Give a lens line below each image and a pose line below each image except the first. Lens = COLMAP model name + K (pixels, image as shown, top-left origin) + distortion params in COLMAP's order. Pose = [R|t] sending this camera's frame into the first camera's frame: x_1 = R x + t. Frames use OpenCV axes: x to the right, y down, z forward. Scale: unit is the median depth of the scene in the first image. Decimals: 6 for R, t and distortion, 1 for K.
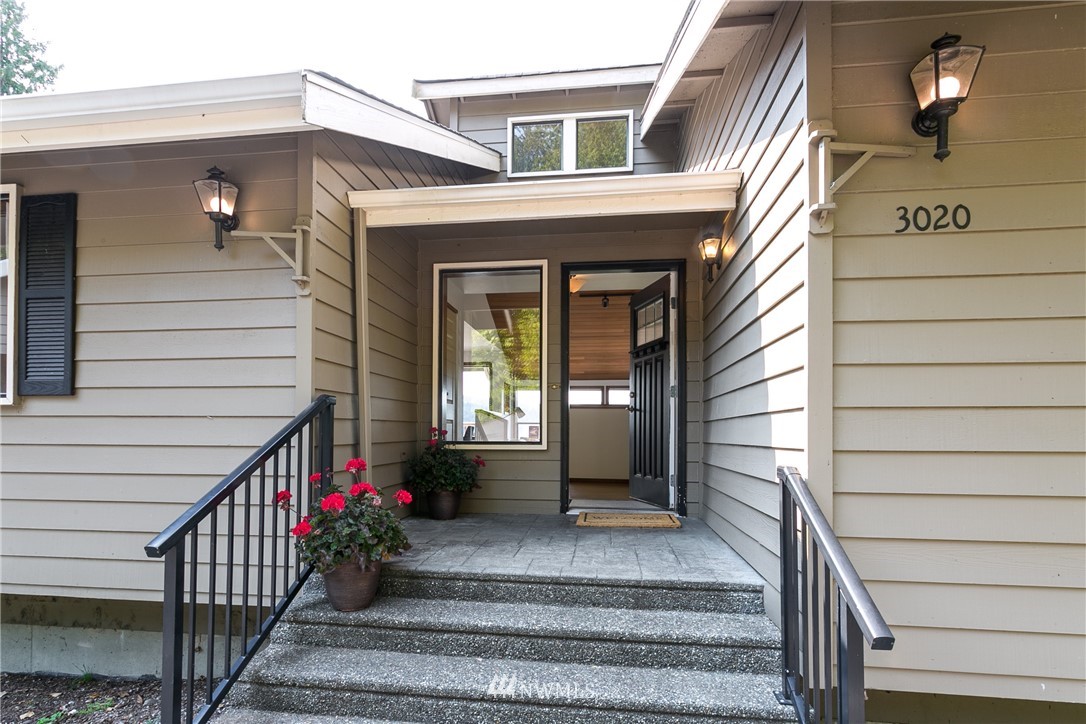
lens RADIAL K [[512.1, 0, 535.8], [0, 512.1, 428.2], [0, 0, 1]] dist [-0.002047, 0.000445]
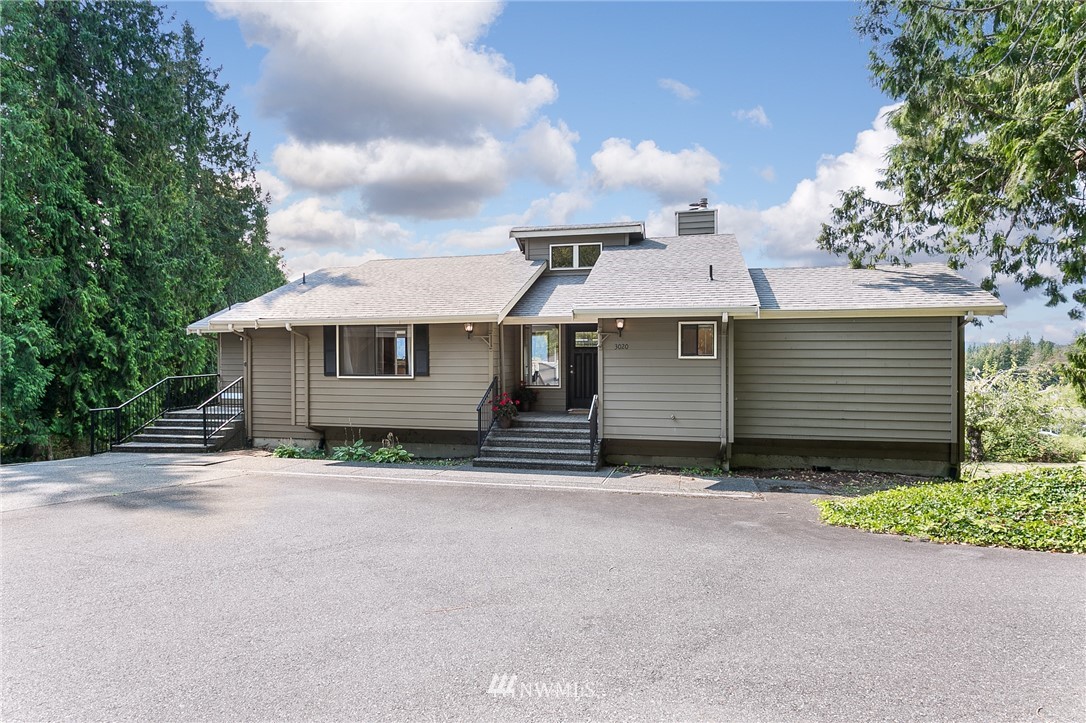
lens RADIAL K [[606.2, 0, 545.6], [0, 606.2, 359.2], [0, 0, 1]] dist [-0.013464, 0.003536]
pose [[0.992174, -0.006488, -0.124695, 0.366357], [0.009593, 0.999658, 0.024312, -0.207279], [0.124494, -0.025317, 0.991897, -2.407914]]
